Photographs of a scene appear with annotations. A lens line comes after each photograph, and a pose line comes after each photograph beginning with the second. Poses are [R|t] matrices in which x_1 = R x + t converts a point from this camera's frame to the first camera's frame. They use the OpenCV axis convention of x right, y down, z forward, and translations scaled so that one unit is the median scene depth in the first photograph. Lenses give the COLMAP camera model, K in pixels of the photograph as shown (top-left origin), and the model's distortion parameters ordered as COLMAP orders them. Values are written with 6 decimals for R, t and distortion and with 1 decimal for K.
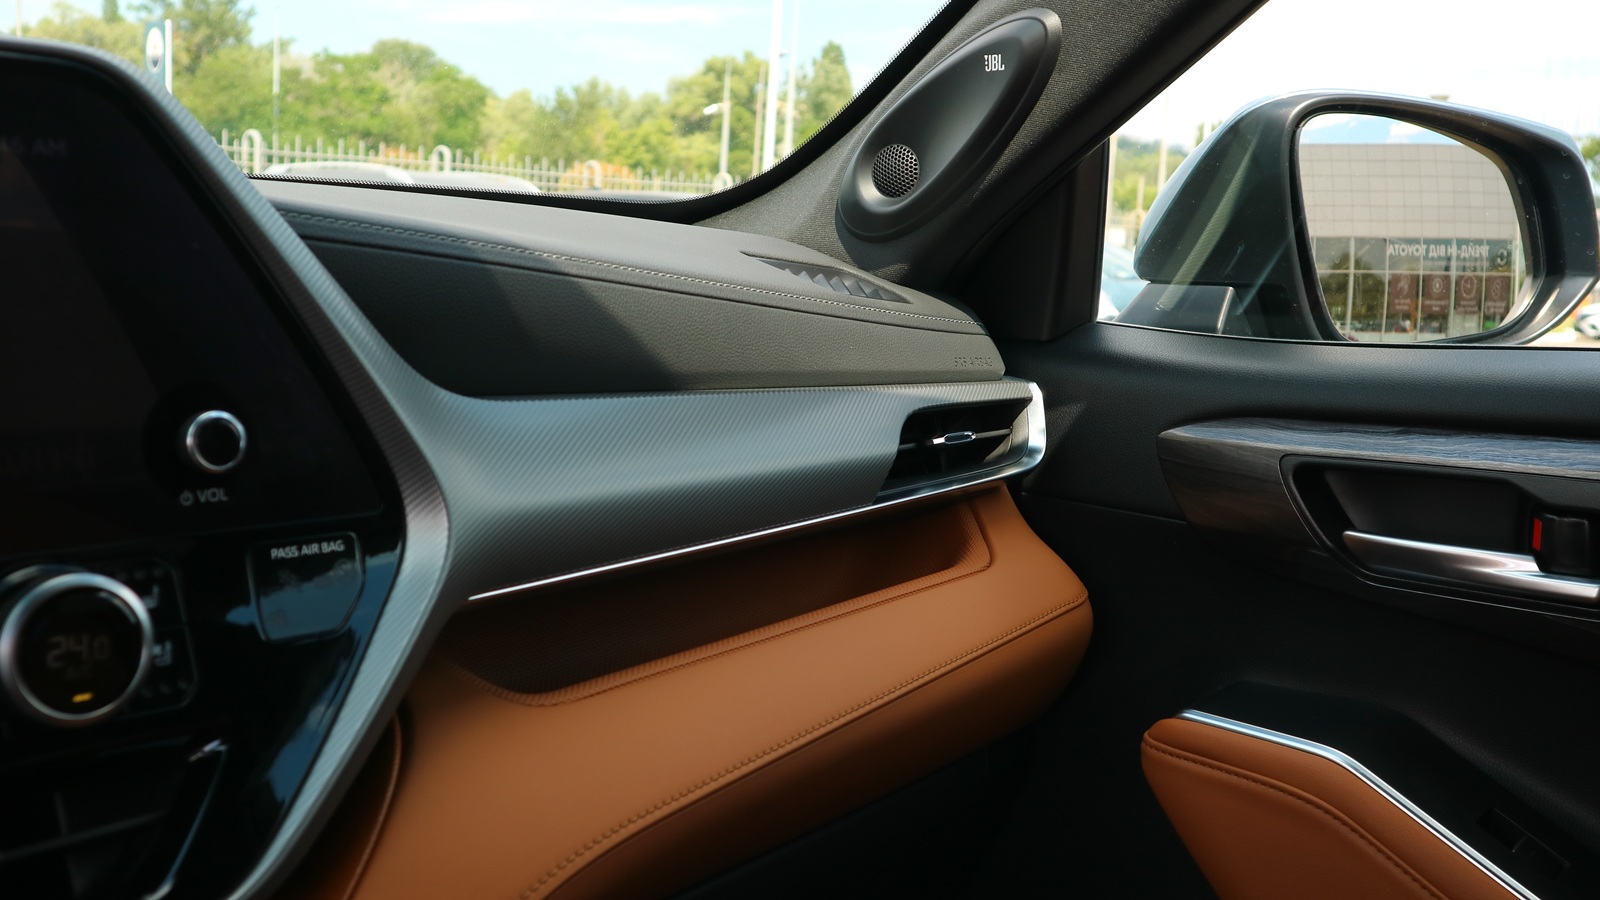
lens RADIAL K [[1646.6, 0, 798.8], [0, 1646.6, 441.7], [0, 0, 1]] dist [0.012626, 0.000000]
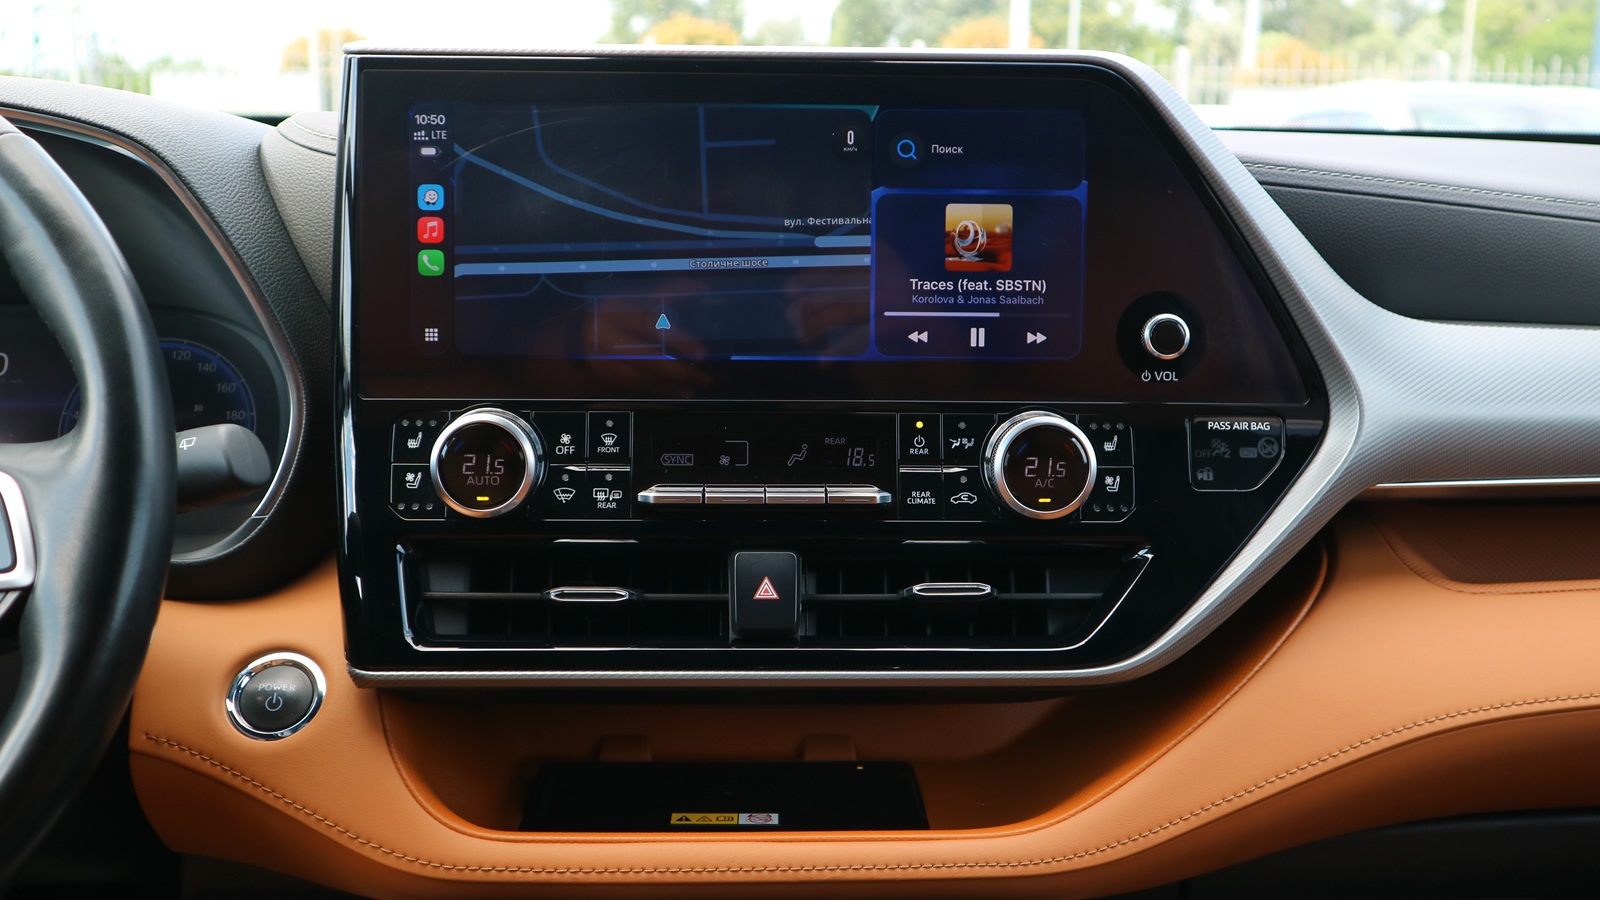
lens RADIAL K [[1646.6, 0, 797.3], [0, 1646.6, 452.0], [0, 0, 1]] dist [0.012626, 0.000000]
pose [[0.683085, 0.109871, -0.722027, 0.251977], [-0.079747, 0.993929, 0.075801, 0.009366], [0.725972, 0.005801, 0.687699, -0.092121]]
